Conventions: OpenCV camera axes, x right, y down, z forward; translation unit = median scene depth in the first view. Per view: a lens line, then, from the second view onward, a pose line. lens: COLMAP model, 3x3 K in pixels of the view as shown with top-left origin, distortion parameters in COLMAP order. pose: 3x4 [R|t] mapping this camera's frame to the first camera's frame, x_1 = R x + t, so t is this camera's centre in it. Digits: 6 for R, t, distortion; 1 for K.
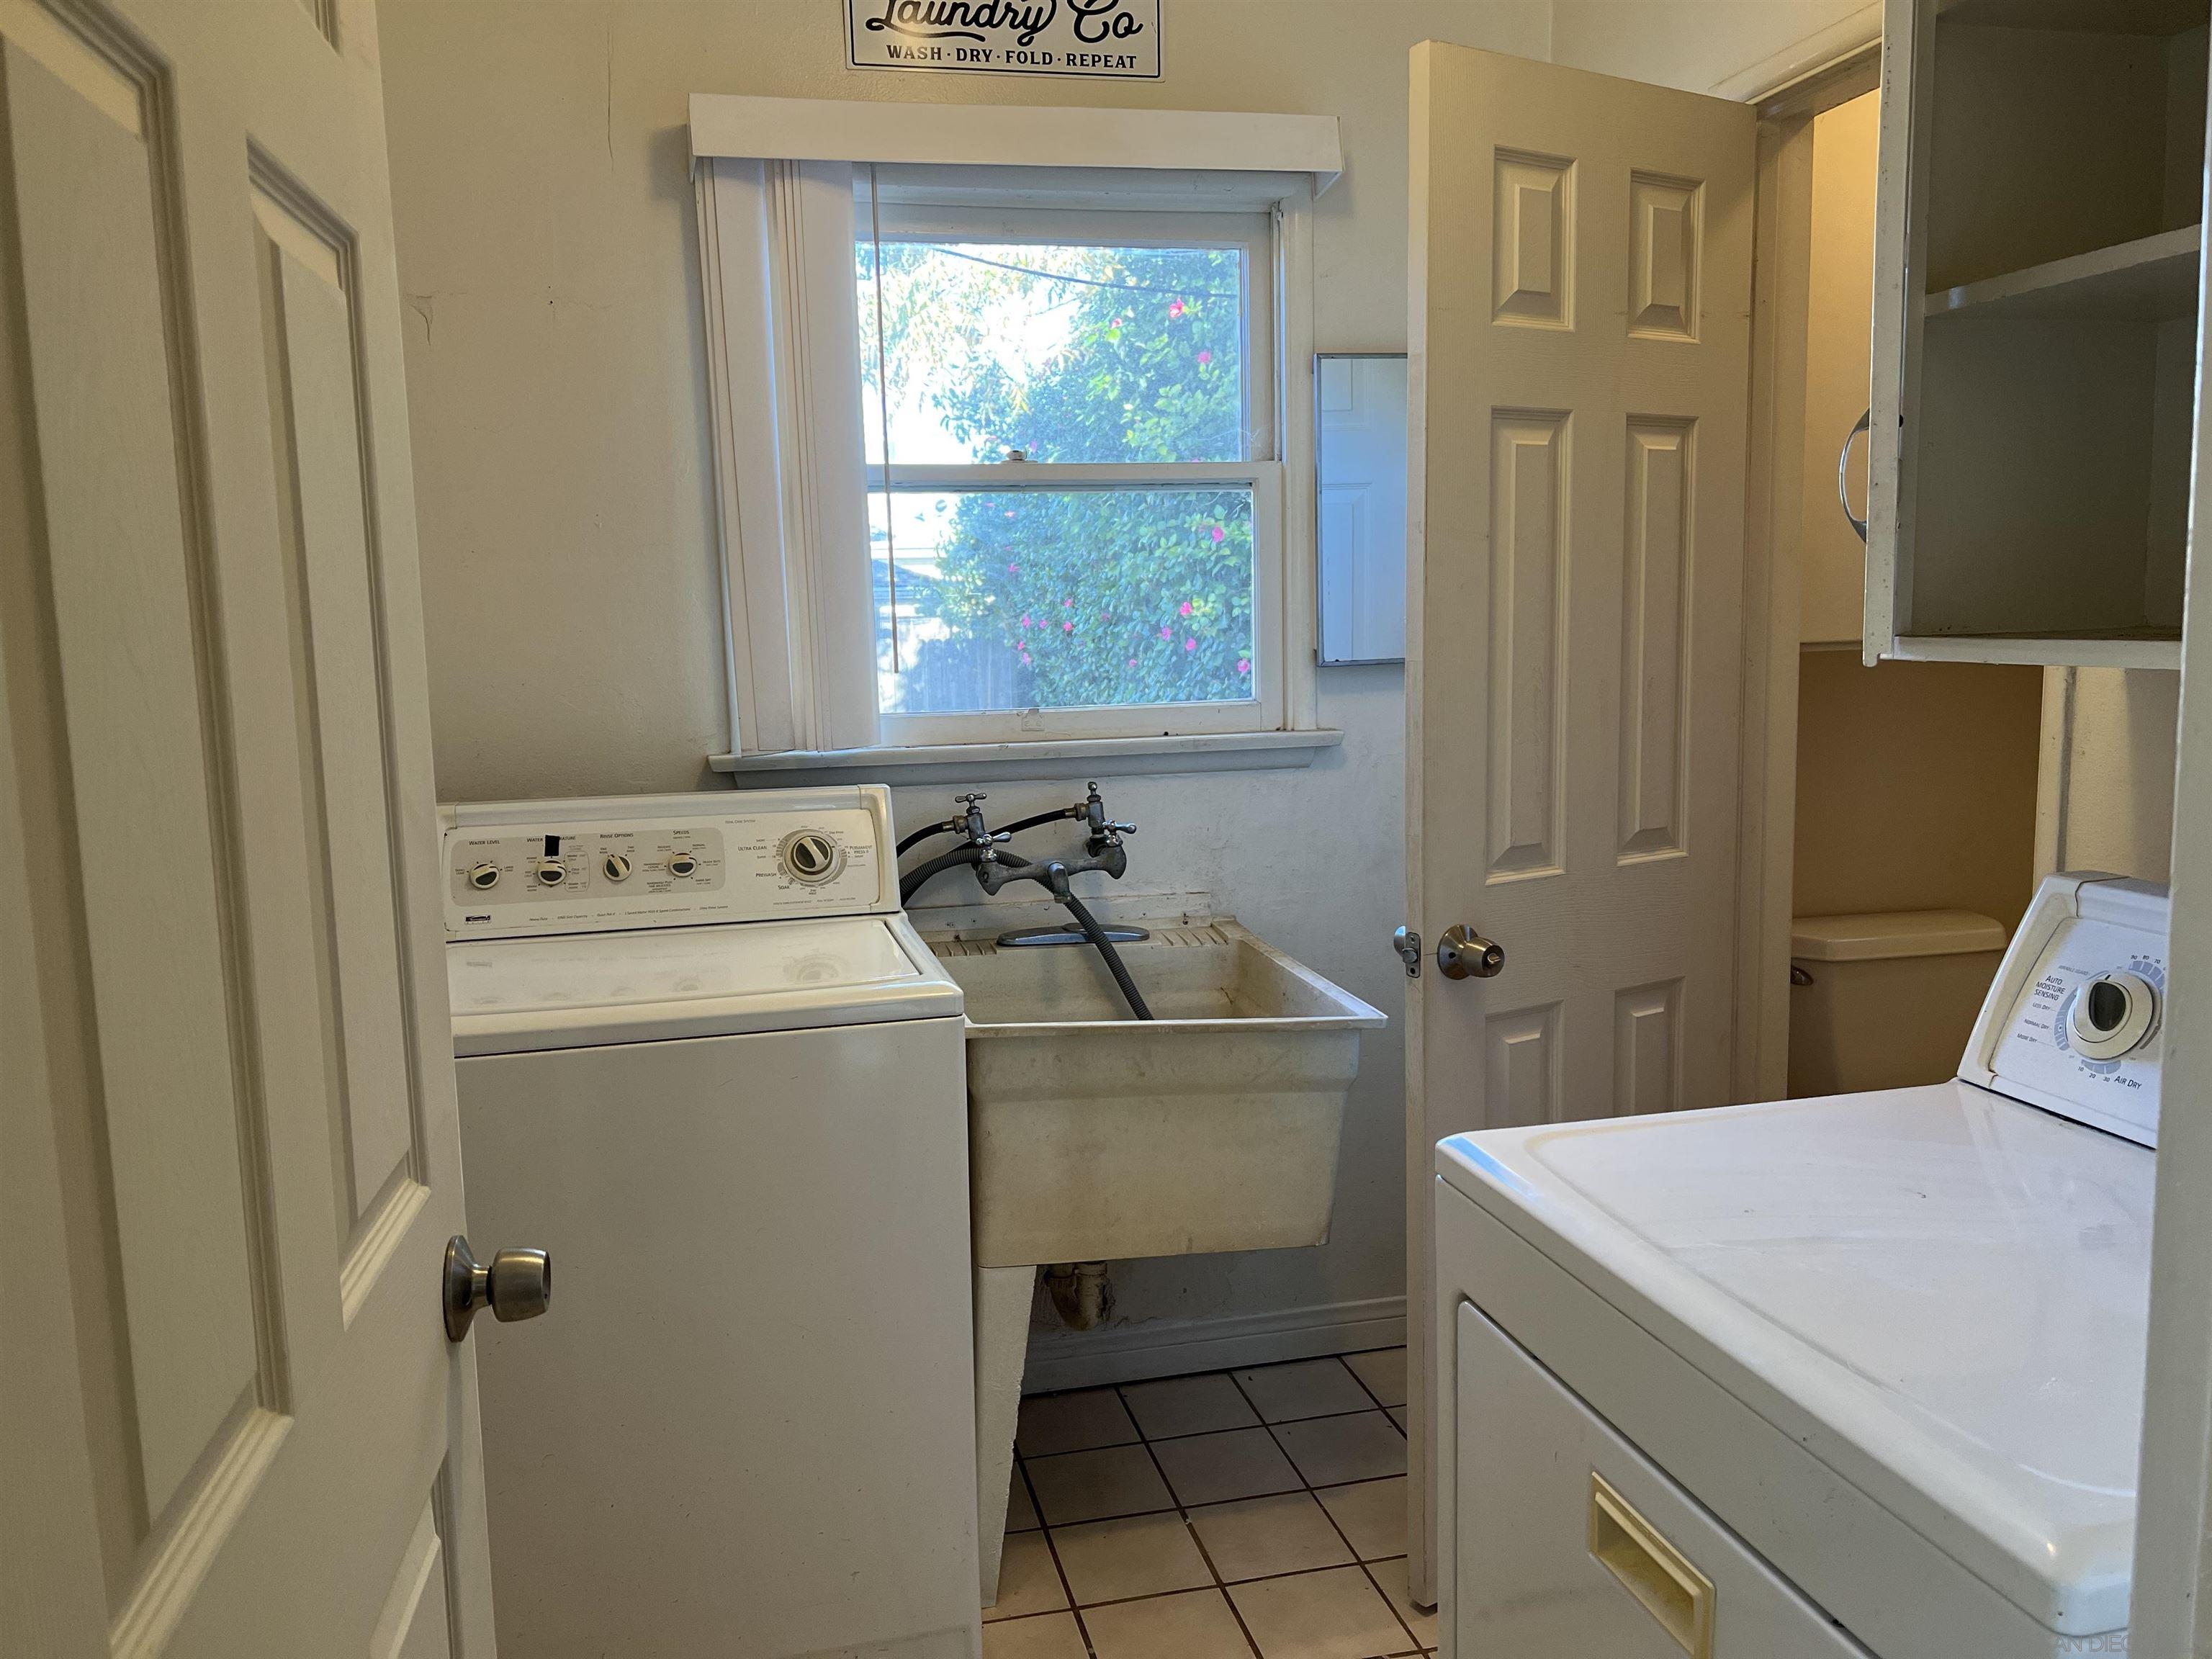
lens RADIAL K [[1682.9, 0, 1103.9], [0, 1682.9, 826.2], [0, 0, 1]] dist [0.026665, -0.006302]
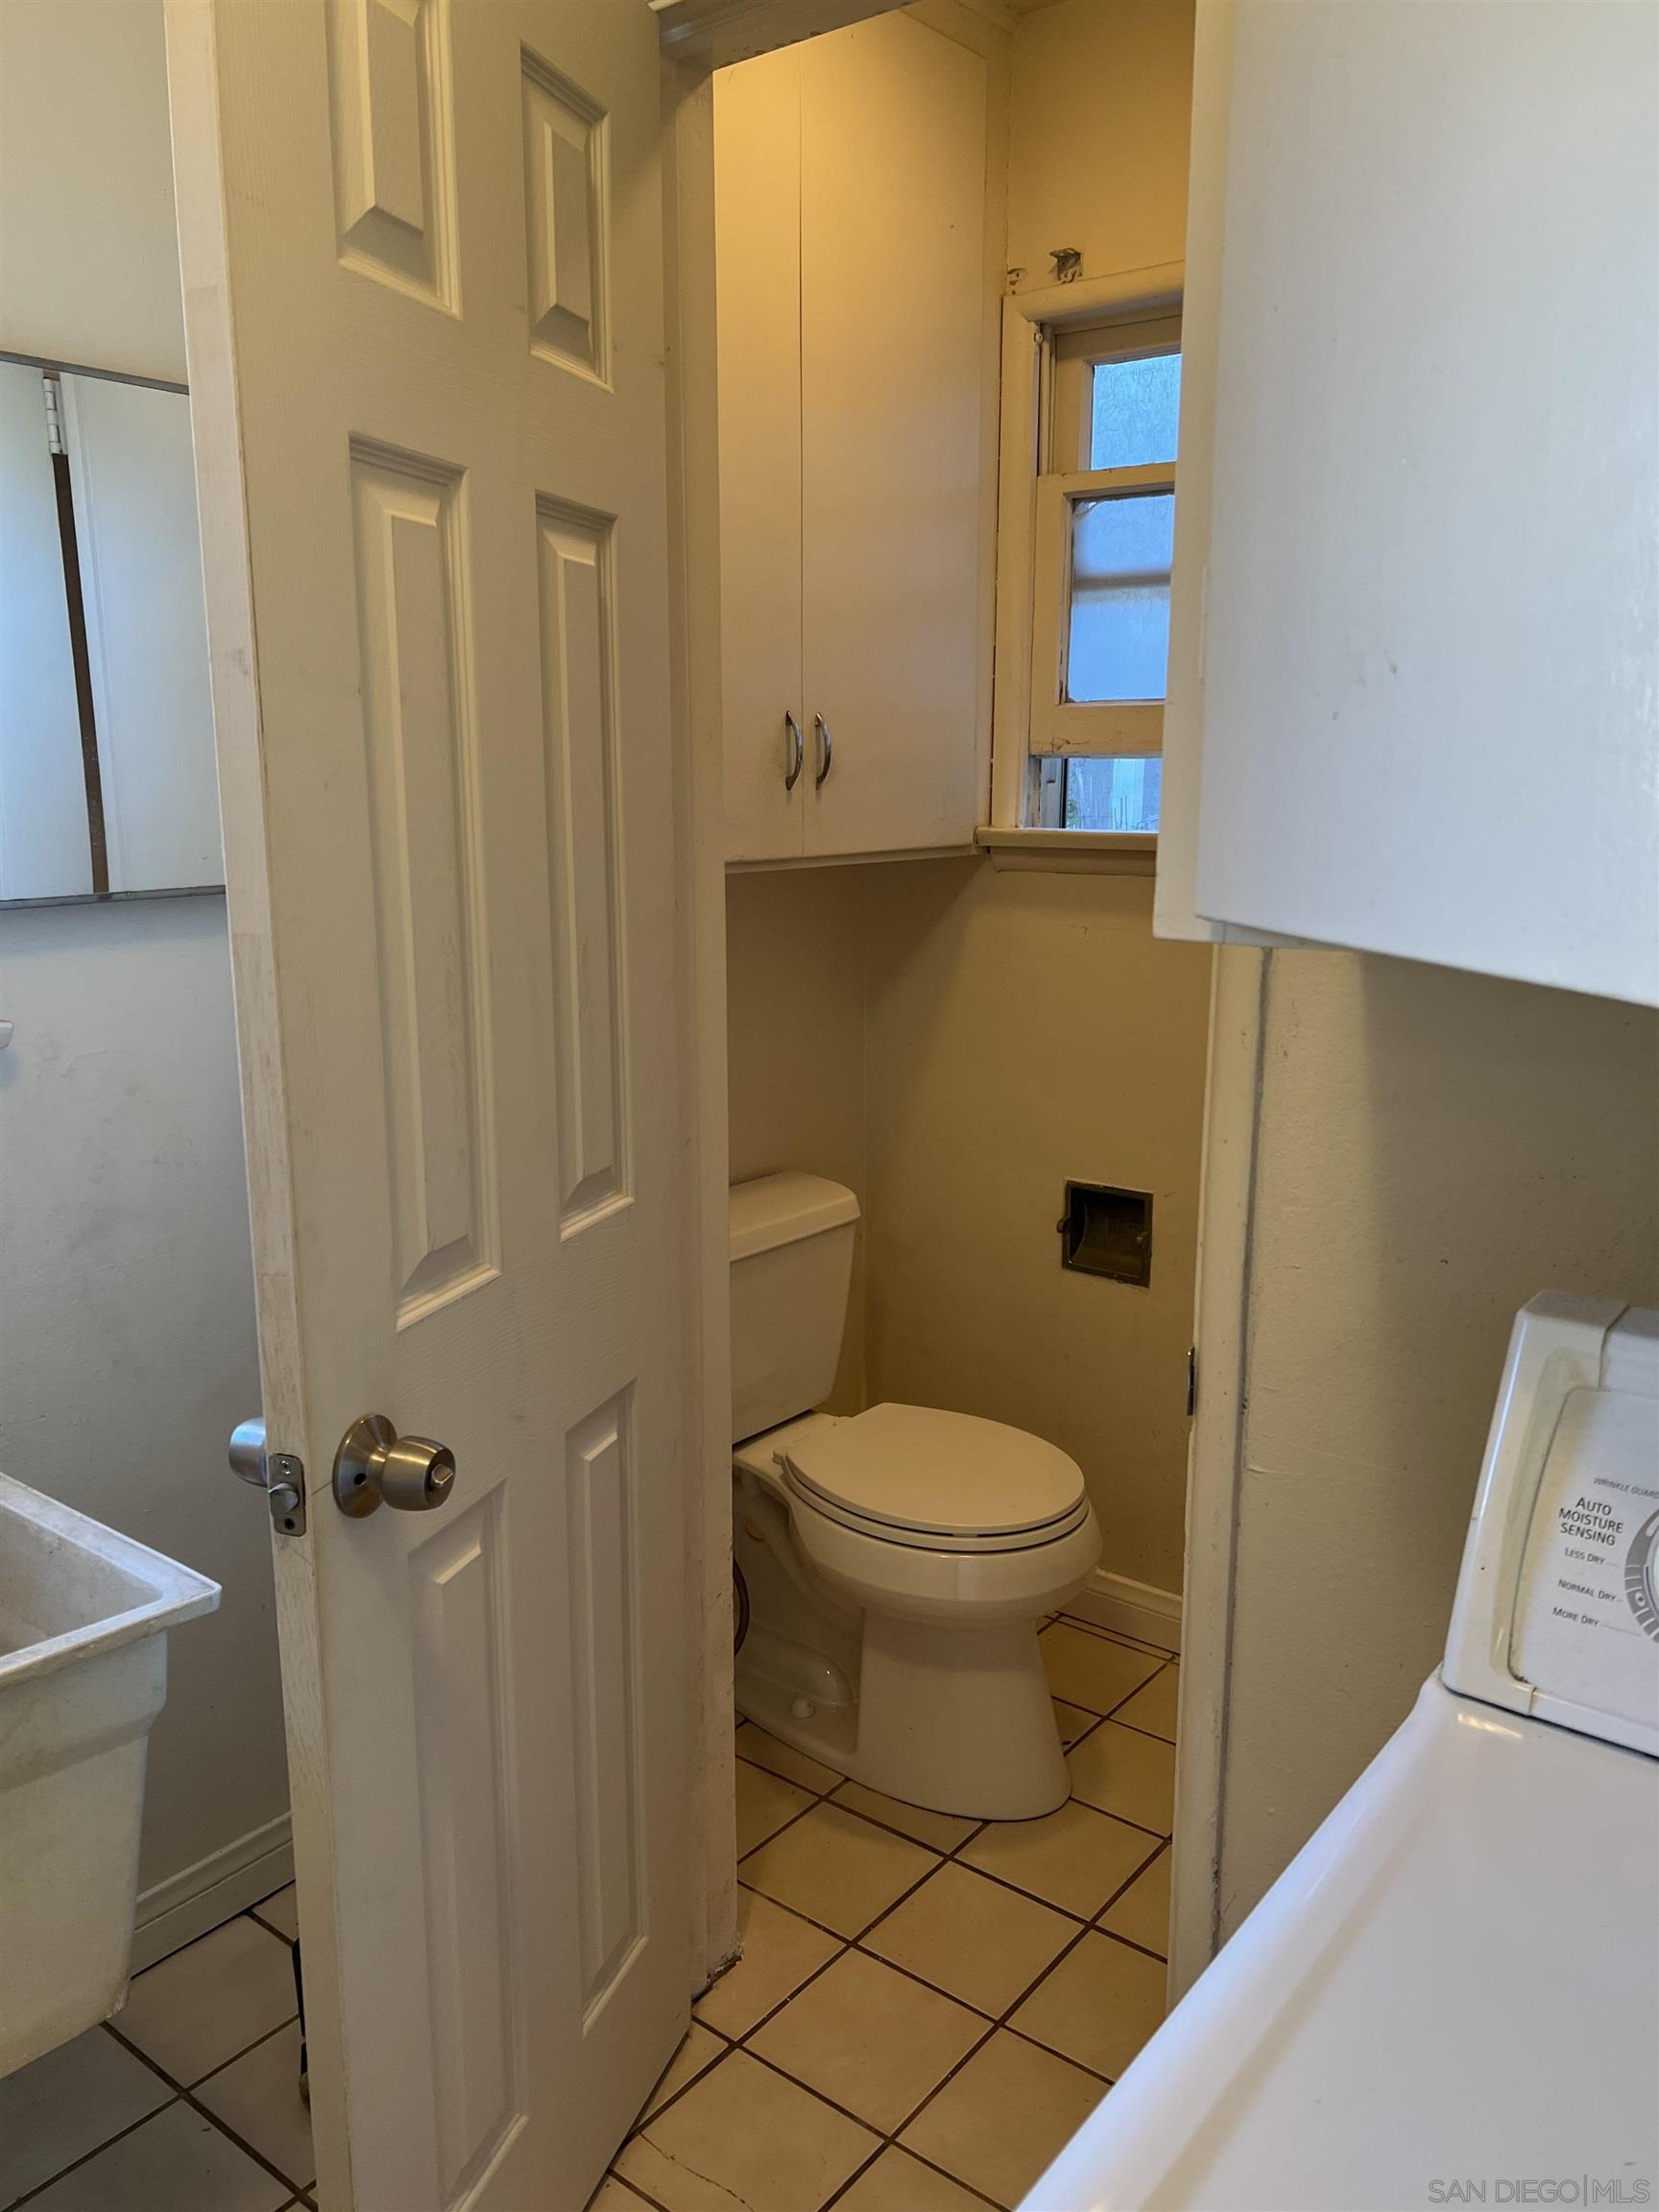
lens RADIAL K [[1682.9, 0, 812.1], [0, 1682.9, 1132.4], [0, 0, 1]] dist [0.026665, -0.006302]
pose [[0.792127, -0.106219, 0.601042, 0.008406], [0.062749, 0.993695, 0.092913, -0.073211], [-0.607122, -0.035884, 0.793798, 0.481868]]
